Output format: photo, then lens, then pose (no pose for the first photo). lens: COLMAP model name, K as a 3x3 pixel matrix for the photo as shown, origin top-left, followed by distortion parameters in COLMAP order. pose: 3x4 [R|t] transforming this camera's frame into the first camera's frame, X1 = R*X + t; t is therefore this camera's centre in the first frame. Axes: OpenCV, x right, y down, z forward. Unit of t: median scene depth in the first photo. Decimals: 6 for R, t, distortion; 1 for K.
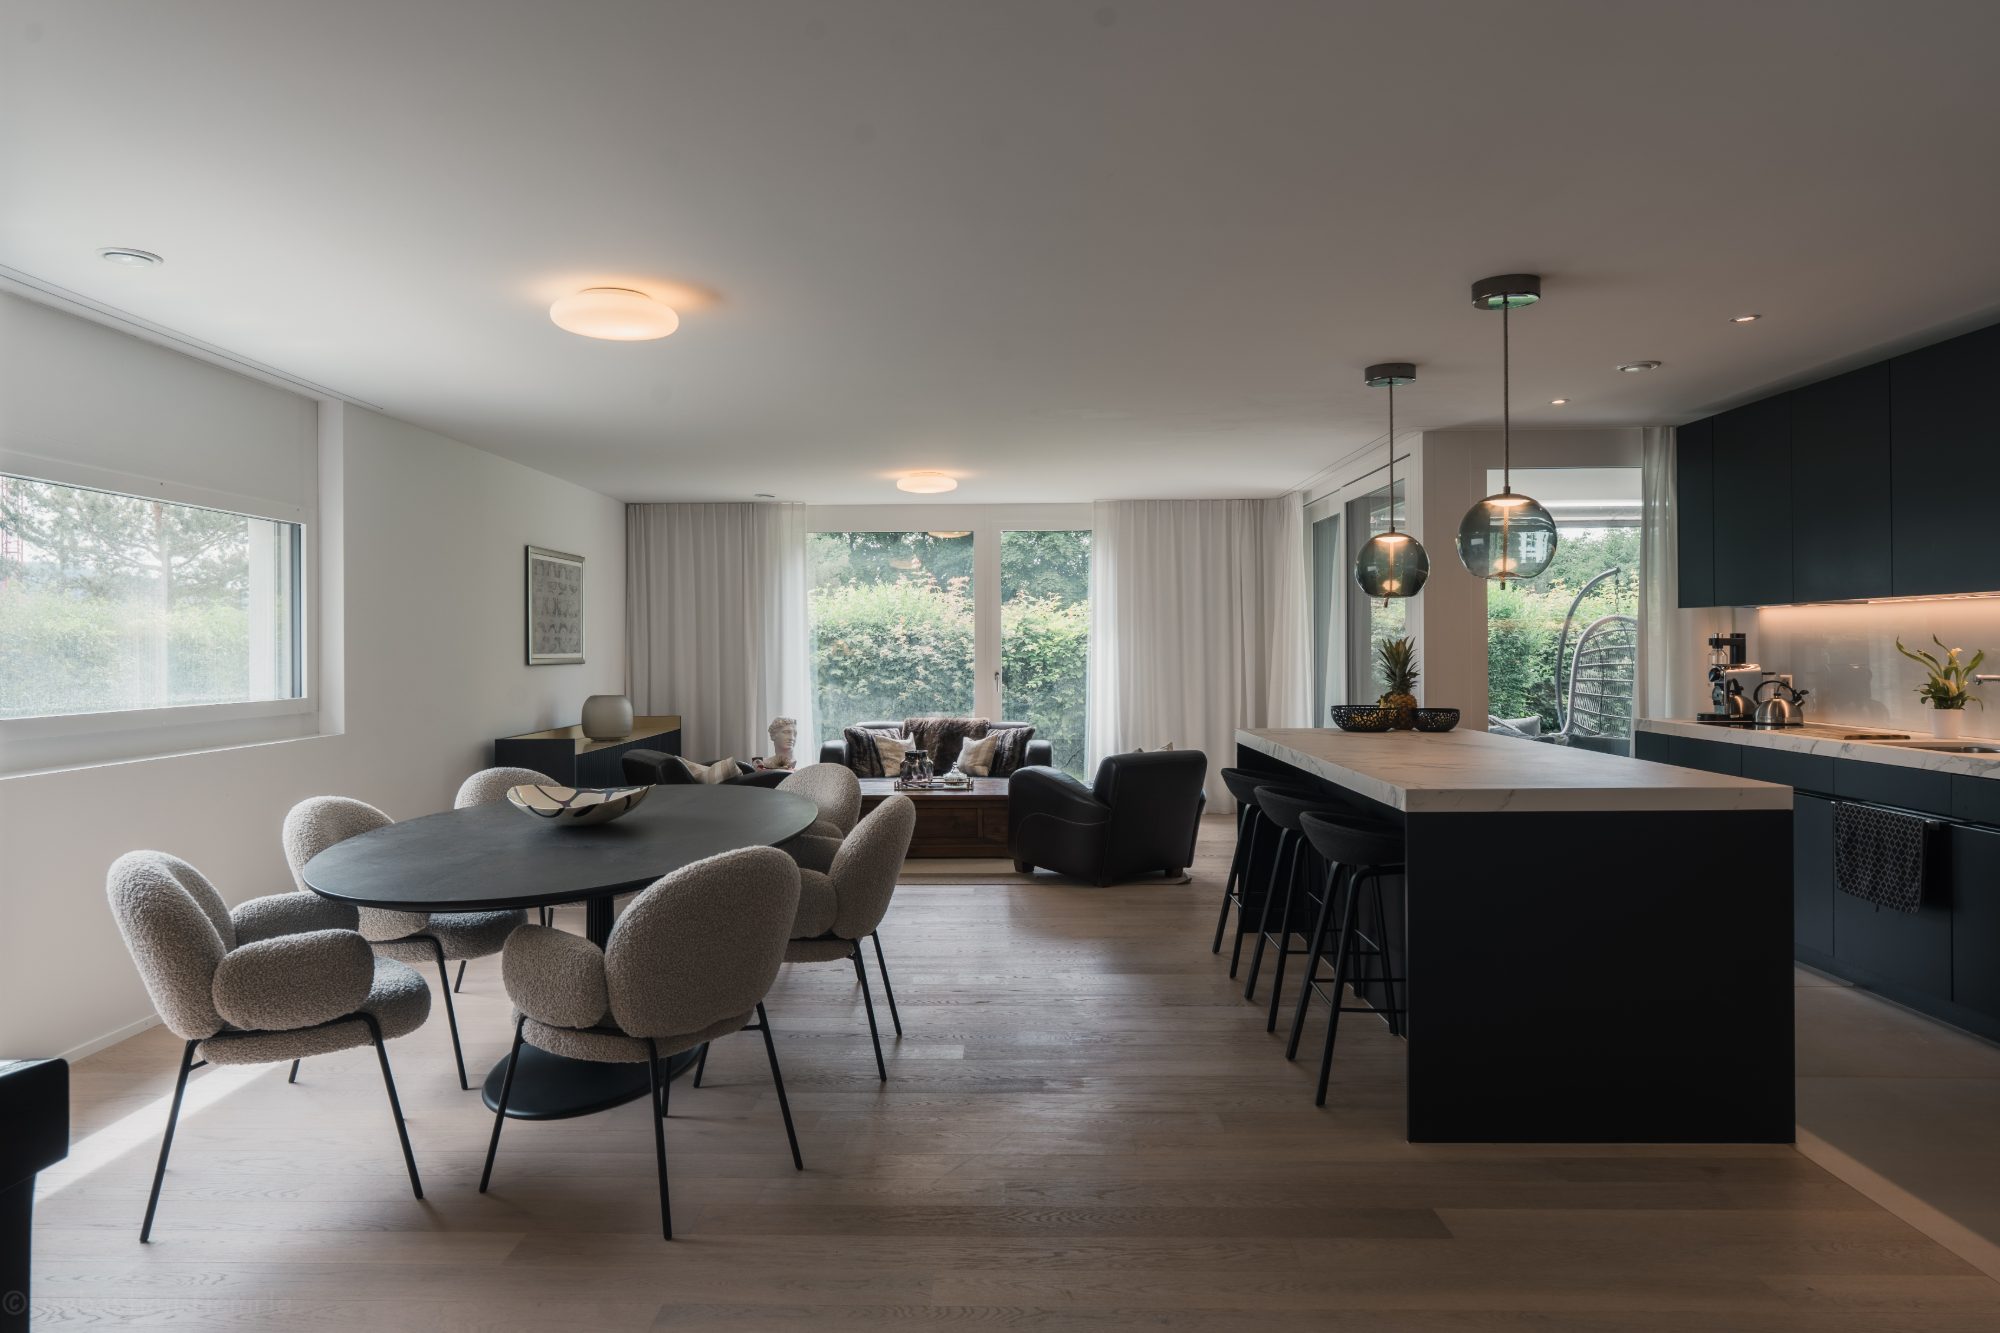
lens RADIAL K [[1400.2, 0, 998.7], [0, 1400.2, 659.9], [0, 0, 1]] dist [0.008376, 0.005048]
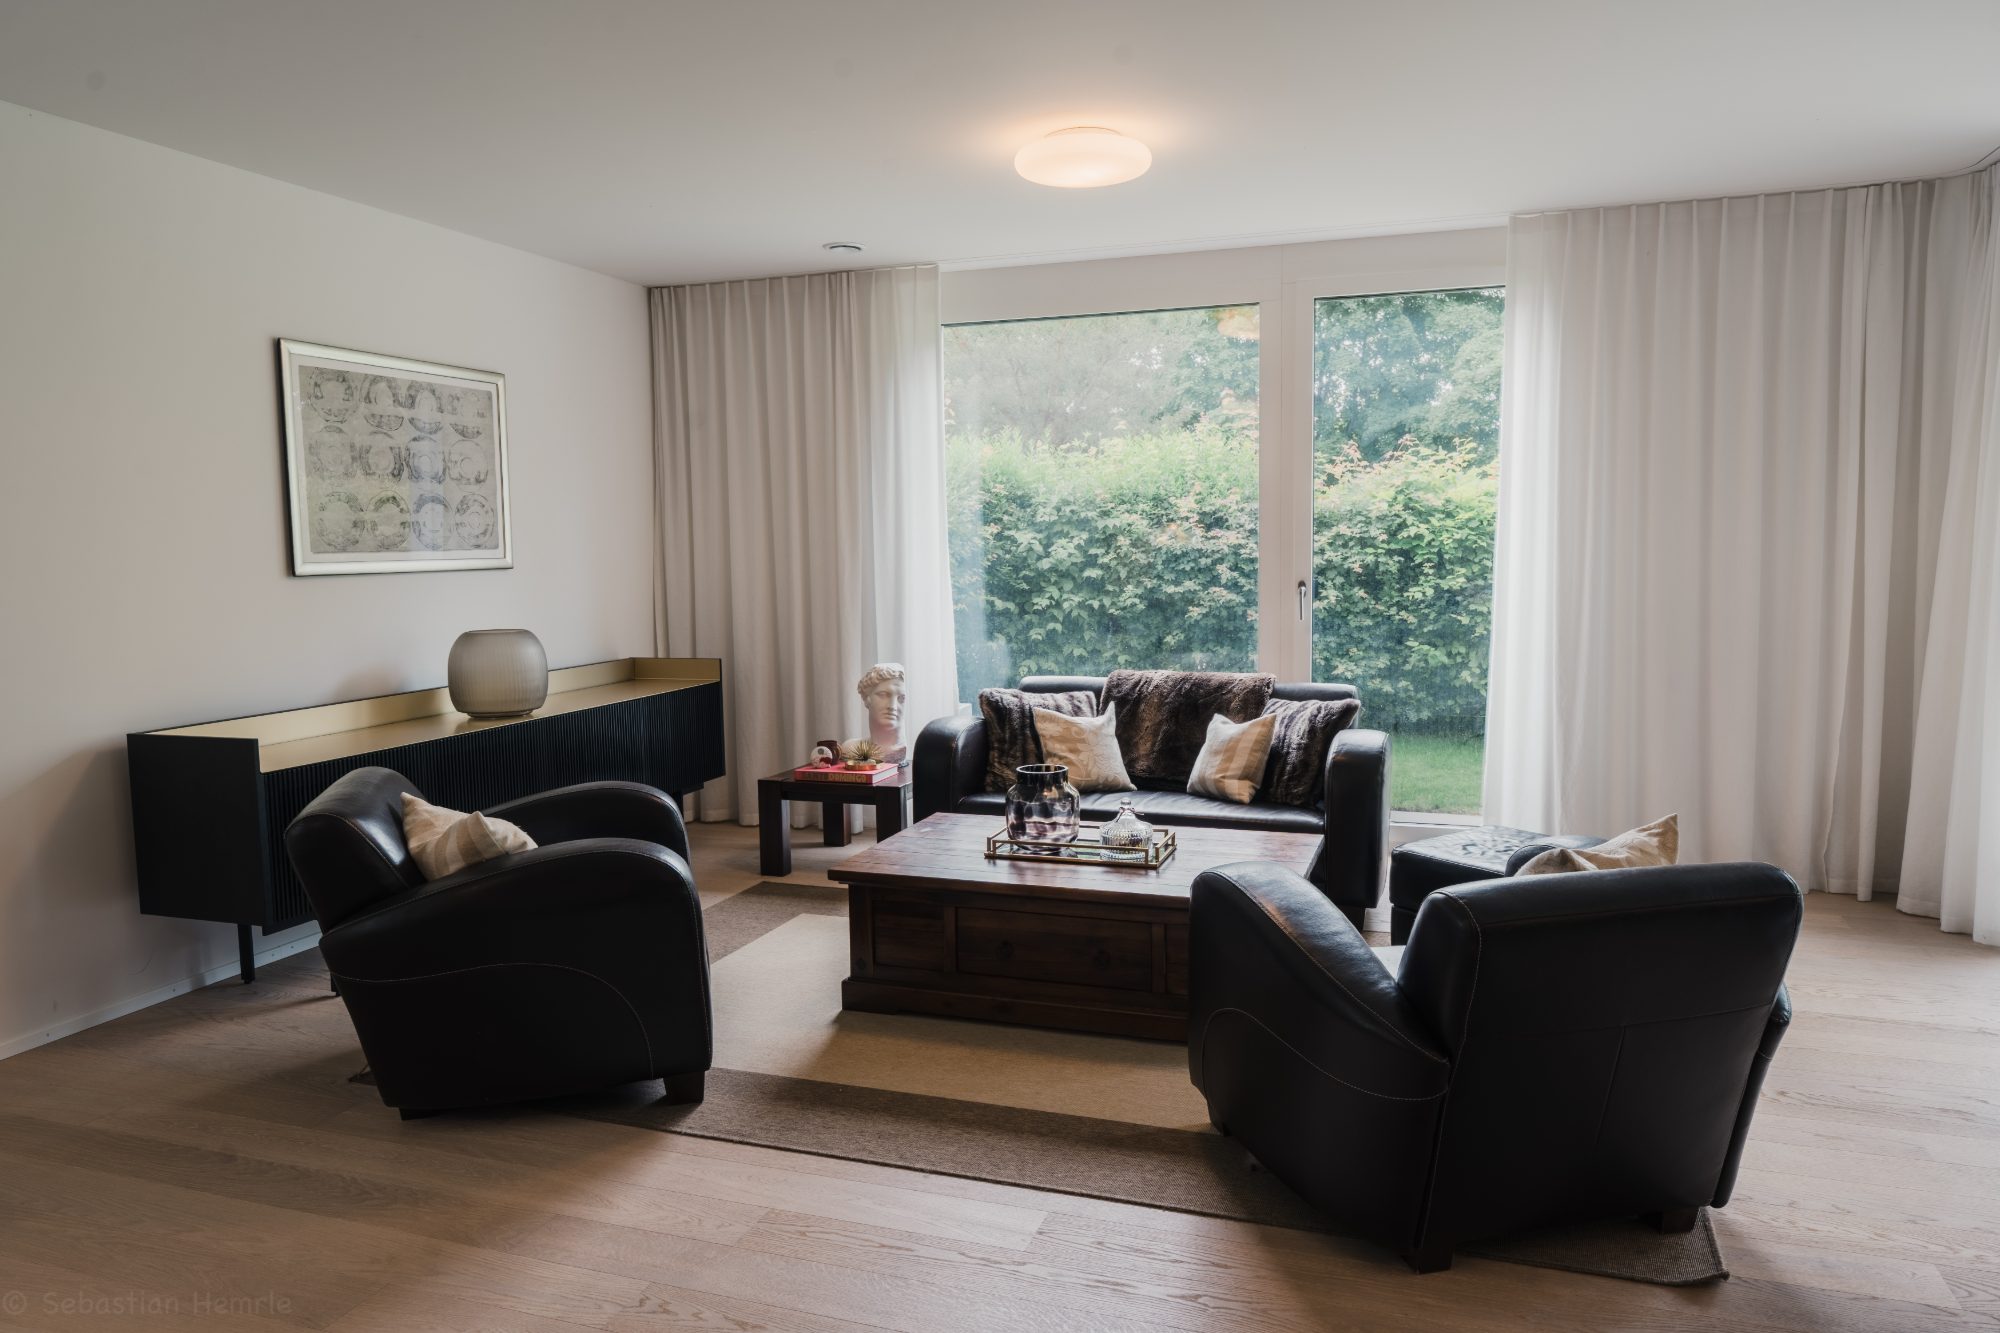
lens RADIAL K [[1400.2, 0, 1003.7], [0, 1400.2, 674.4], [0, 0, 1]] dist [0.008376, 0.005048]
pose [[0.948305, 0.023823, -0.316464, 0.047080], [0.005452, 0.995809, 0.091299, -0.003786], [0.317312, -0.088305, 0.944201, 0.390115]]
